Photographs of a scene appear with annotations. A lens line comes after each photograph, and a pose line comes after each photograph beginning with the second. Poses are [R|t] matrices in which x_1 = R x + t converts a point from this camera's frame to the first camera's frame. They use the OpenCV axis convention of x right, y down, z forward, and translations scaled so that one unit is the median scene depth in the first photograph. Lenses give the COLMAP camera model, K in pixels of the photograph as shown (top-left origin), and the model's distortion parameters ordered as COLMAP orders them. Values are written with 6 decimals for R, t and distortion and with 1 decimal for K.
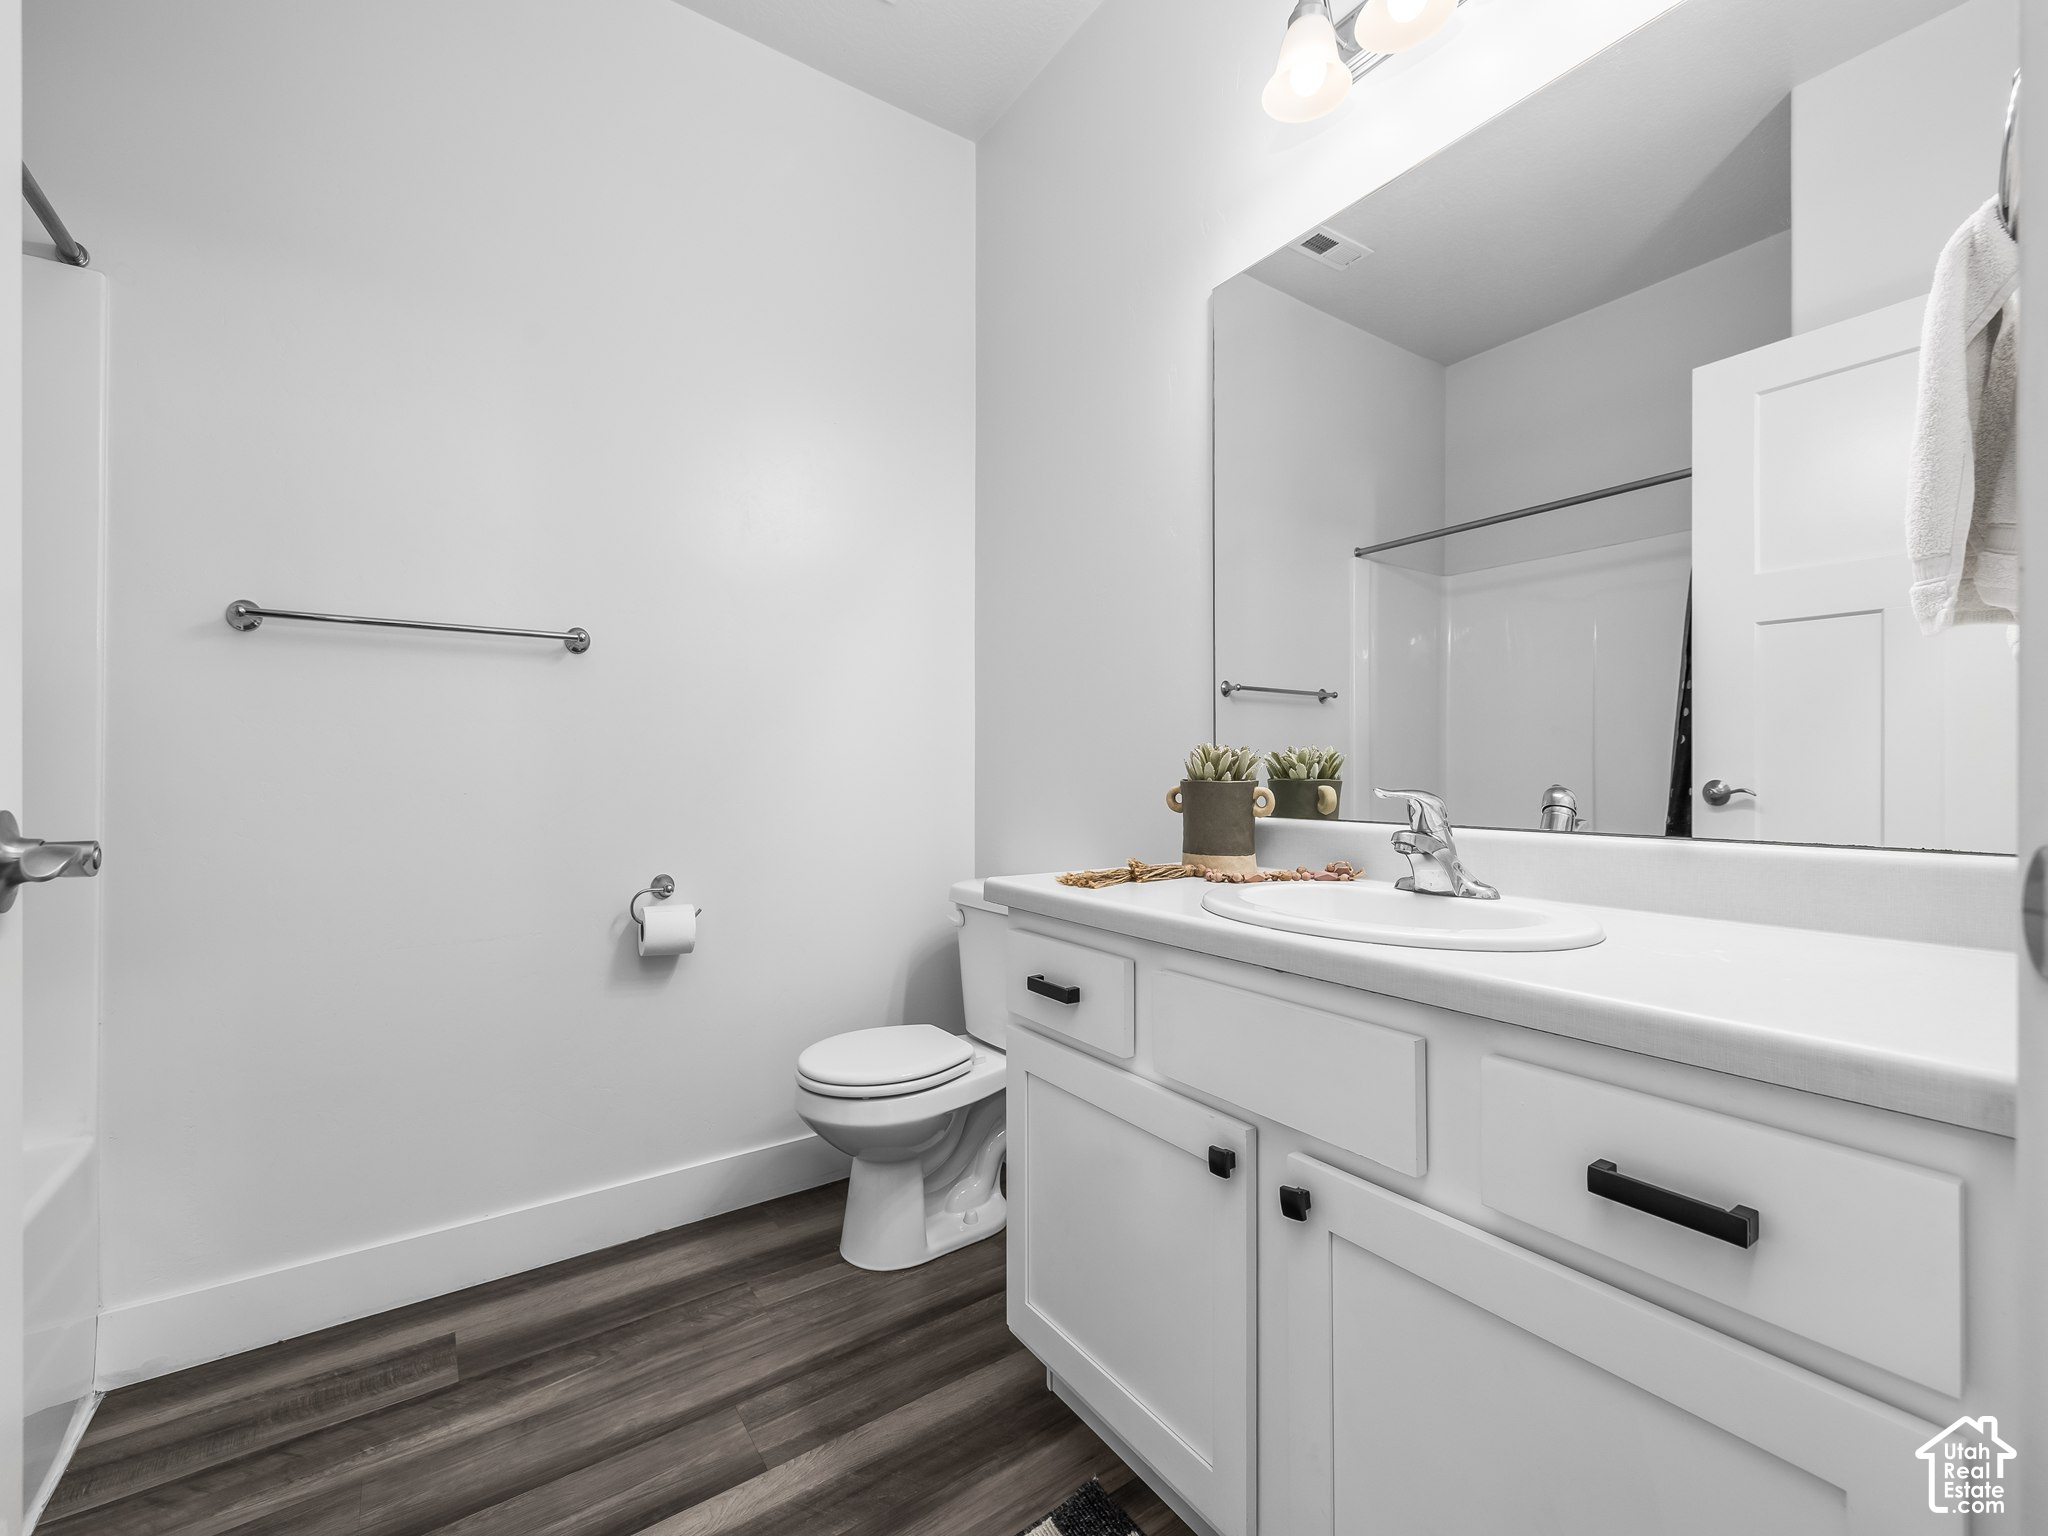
lens RADIAL K [[871.6, 0, 1024.0], [0, 871.6, 768.0], [0, 0, 1]] dist [0.091581, -0.000087]
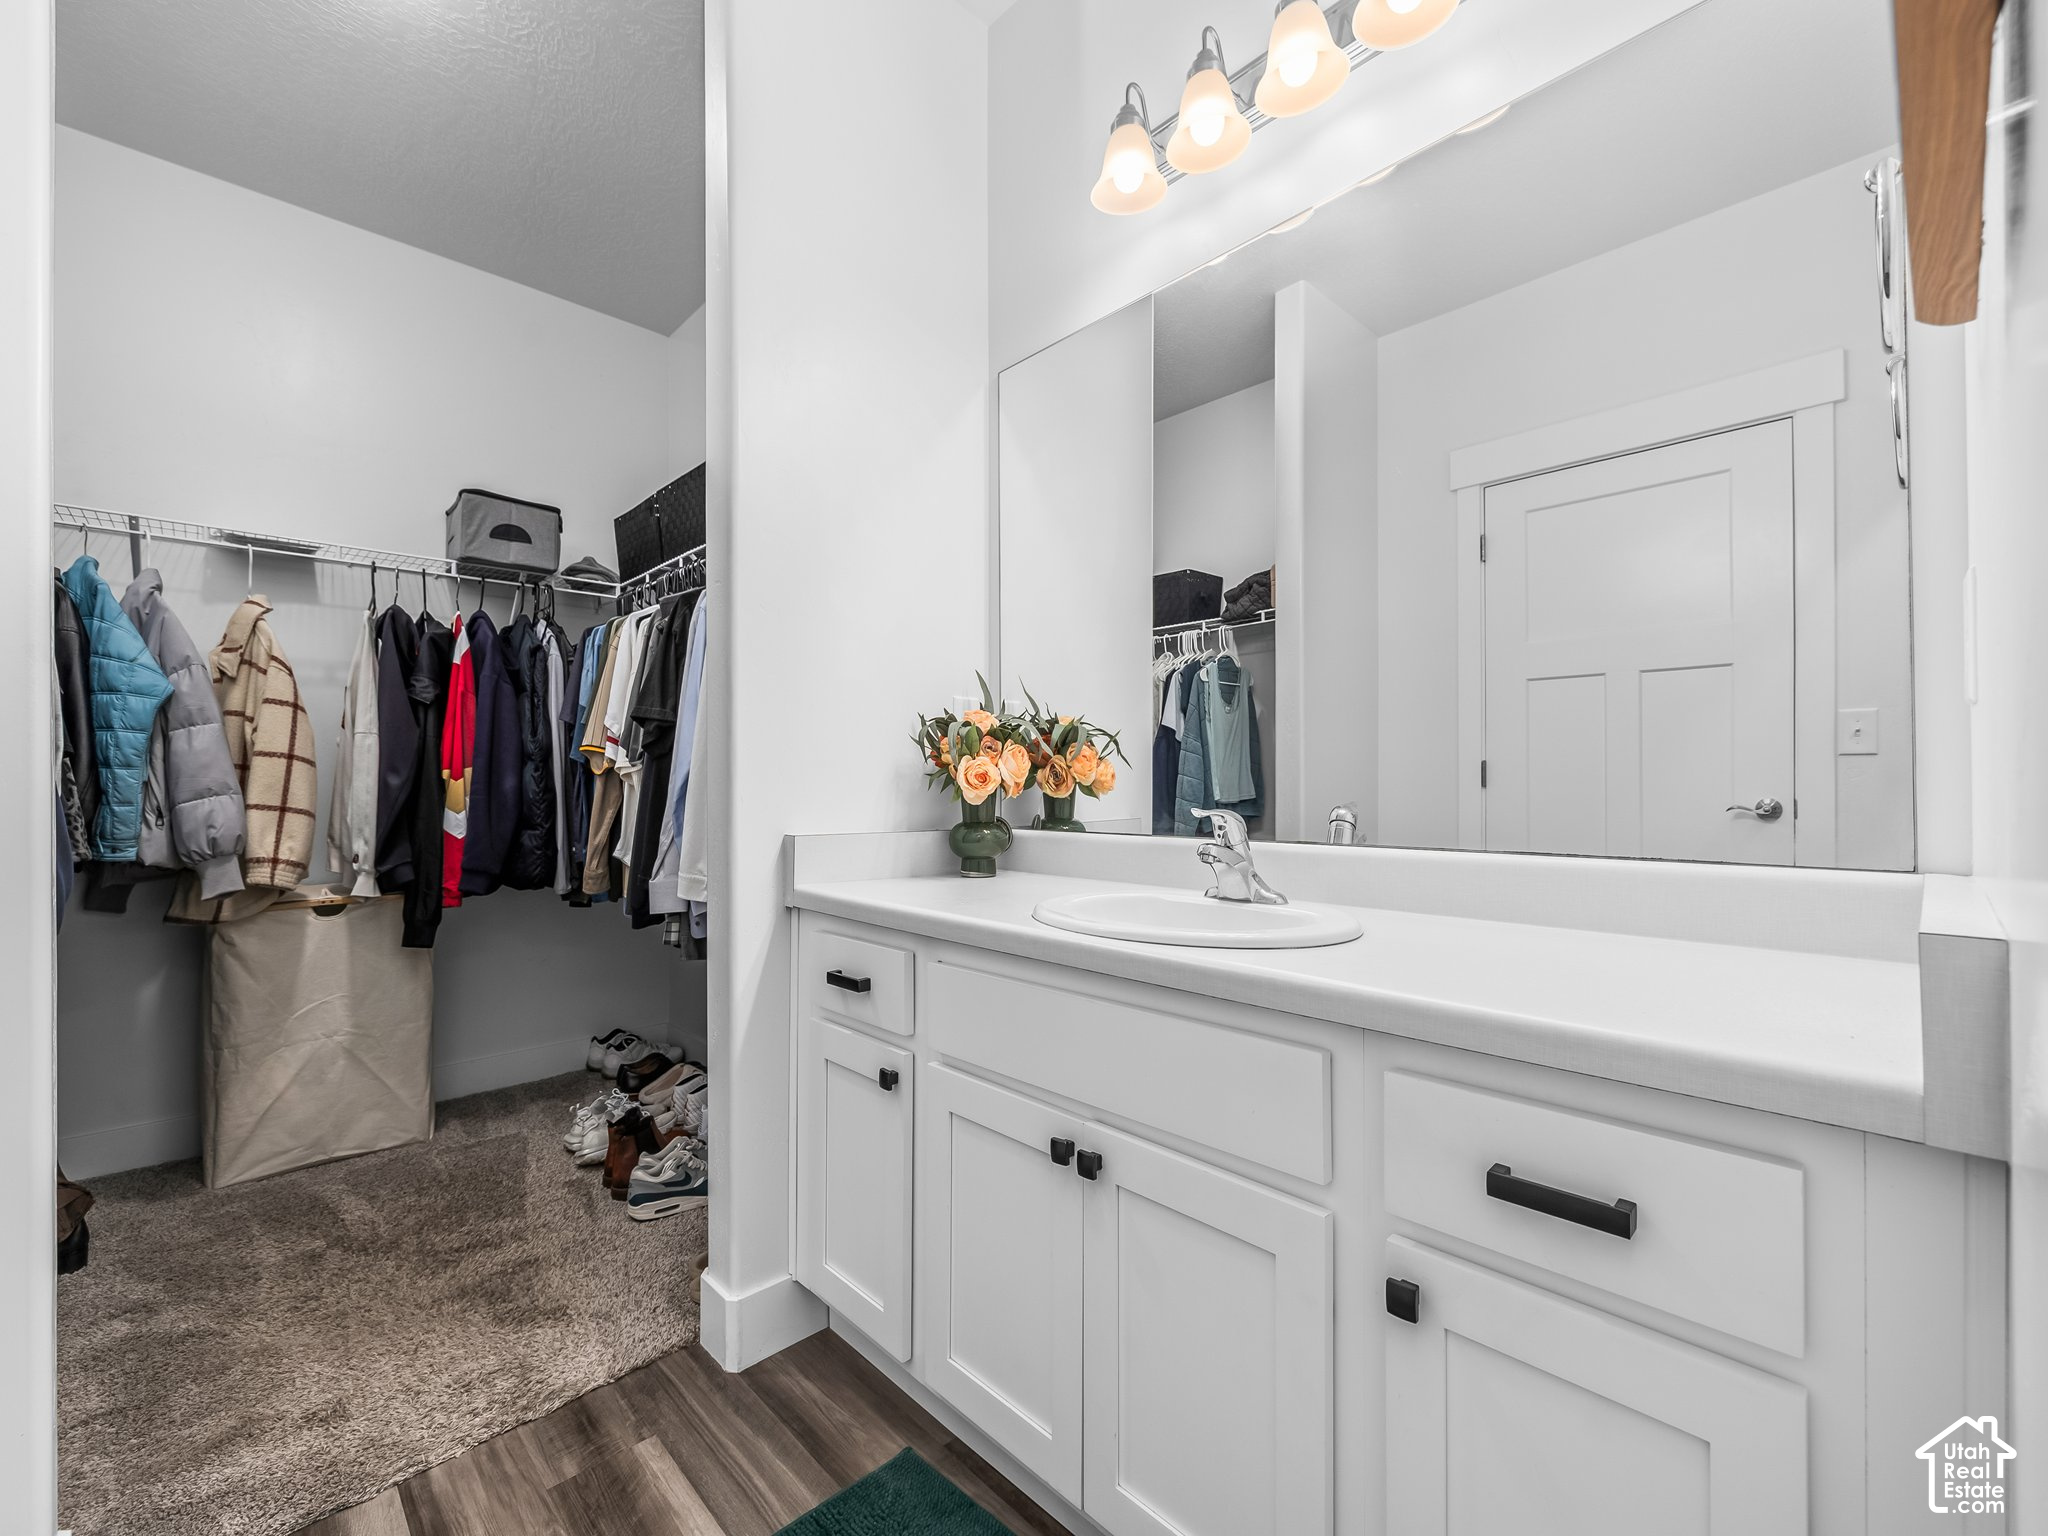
lens RADIAL K [[926.6, 0, 1029.0], [0, 926.6, 785.4], [0, 0, 1]] dist [0.000696, -0.000022]
pose [[0.996175, 0.003948, 0.087289, 0.103251], [-0.003770, 0.999990, -0.002207, 0.000443], [-0.087296, 0.001869, 0.996181, -0.137016]]
